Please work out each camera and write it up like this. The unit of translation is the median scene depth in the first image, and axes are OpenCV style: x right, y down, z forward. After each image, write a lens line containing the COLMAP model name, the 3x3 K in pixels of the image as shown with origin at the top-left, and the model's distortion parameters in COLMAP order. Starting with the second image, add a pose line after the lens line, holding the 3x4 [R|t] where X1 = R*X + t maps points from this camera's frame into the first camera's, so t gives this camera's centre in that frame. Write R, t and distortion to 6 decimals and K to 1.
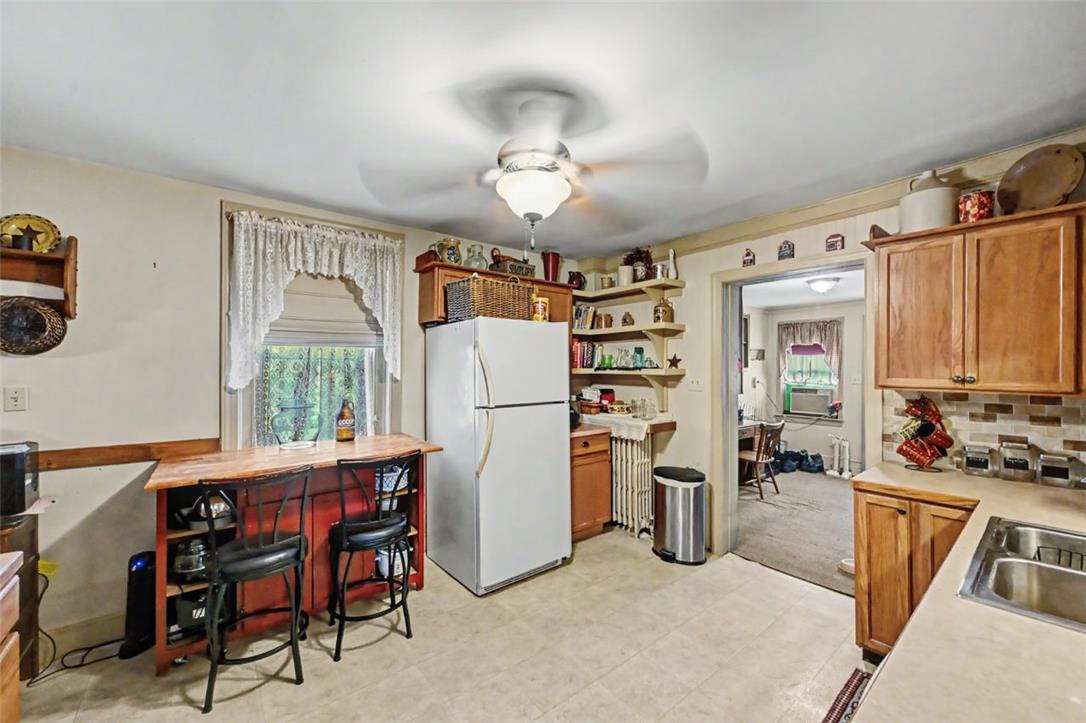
lens RADIAL K [[426.5, 0, 545.7], [0, 426.5, 364.7], [0, 0, 1]] dist [-0.000877, -0.000090]
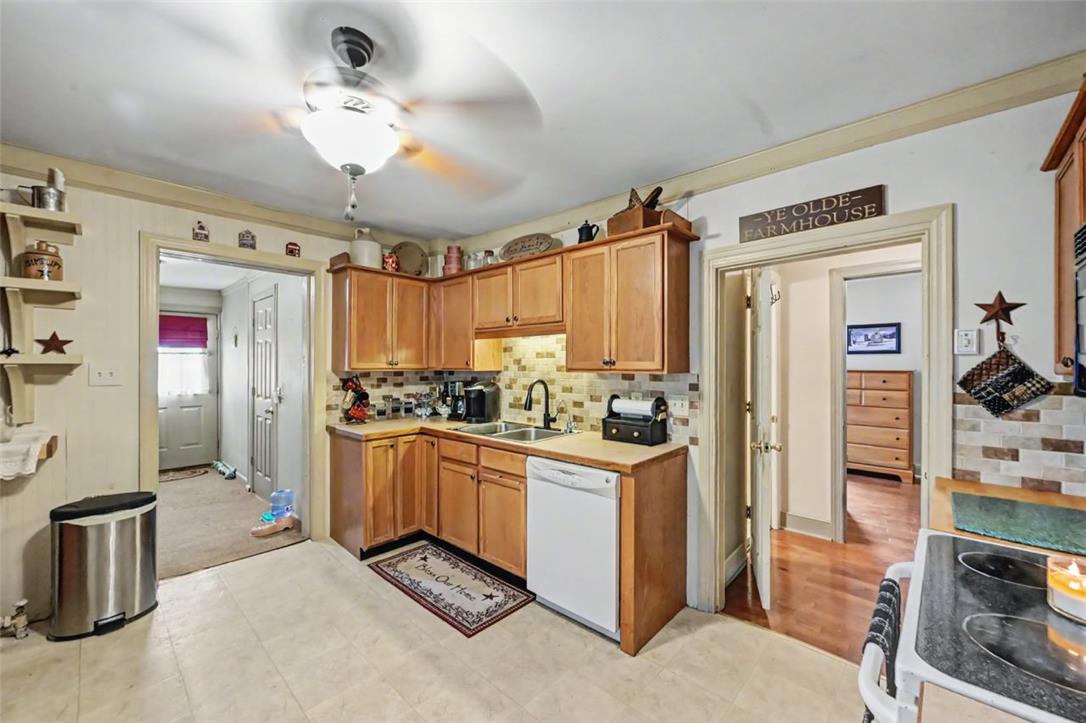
lens RADIAL K [[429.5, 0, 545.7], [0, 429.5, 362.5], [0, 0, 1]] dist [-0.001451, 0.000007]
pose [[-0.142627, -0.000556, 0.989776, -0.733710], [-0.006877, 0.999976, -0.000429, 0.026989], [-0.989753, -0.006868, -0.142628, 0.582925]]
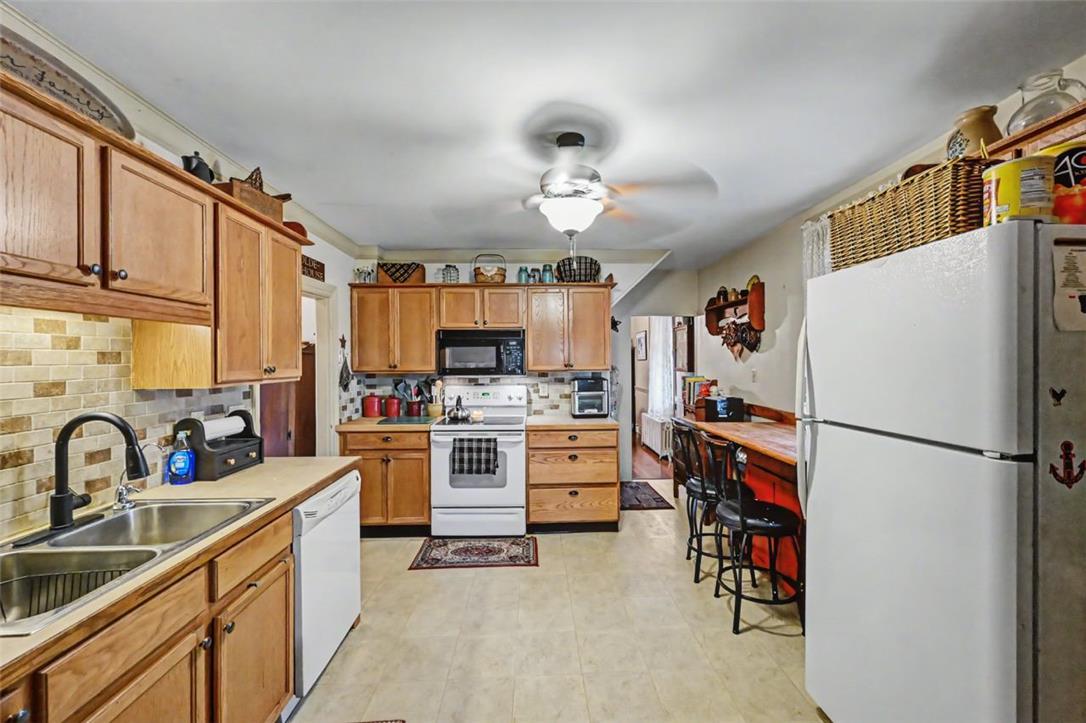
lens RADIAL K [[429.5, 0, 545.7], [0, 429.5, 362.5], [0, 0, 1]] dist [-0.001451, 0.000007]
pose [[-0.601141, 0.006336, -0.799118, 0.772216], [0.011364, 0.999935, -0.000620, 0.015101], [0.799062, -0.009454, -0.601174, 1.308910]]
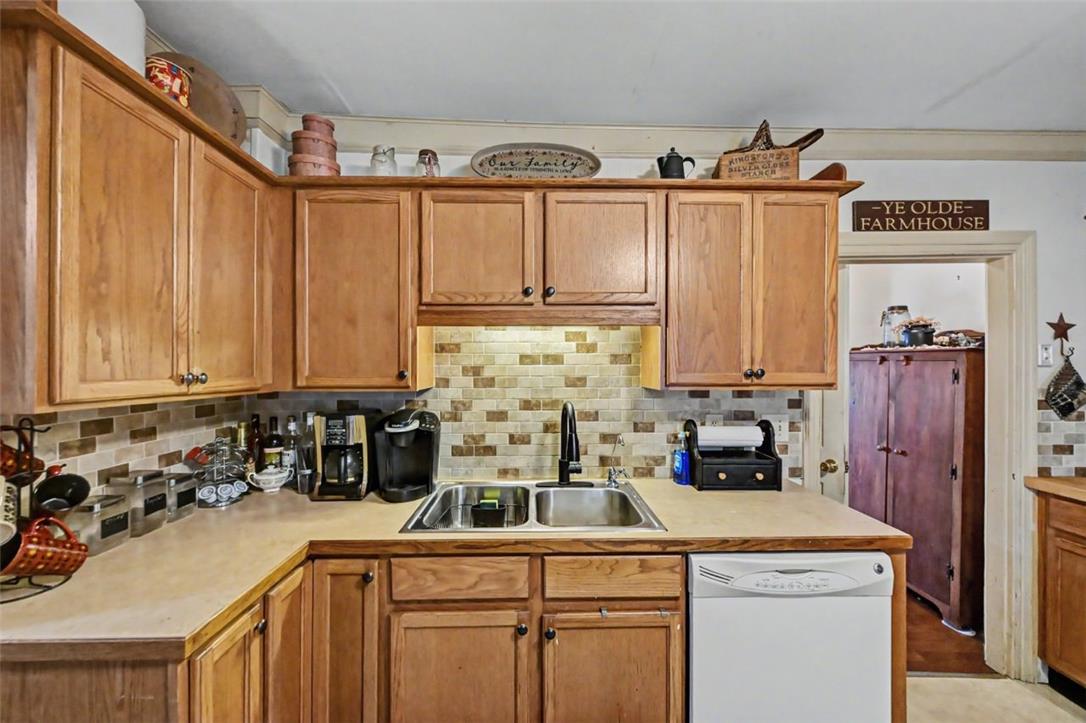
lens RADIAL K [[424.8, 0, 542.9], [0, 424.8, 366.1], [0, 0, 1]] dist [-0.000783, 0.000206]
pose [[-0.784607, -0.003957, 0.619981, 0.211918], [-0.006518, 0.999977, -0.001868, 0.015202], [-0.619960, -0.005507, -0.784614, 1.058203]]
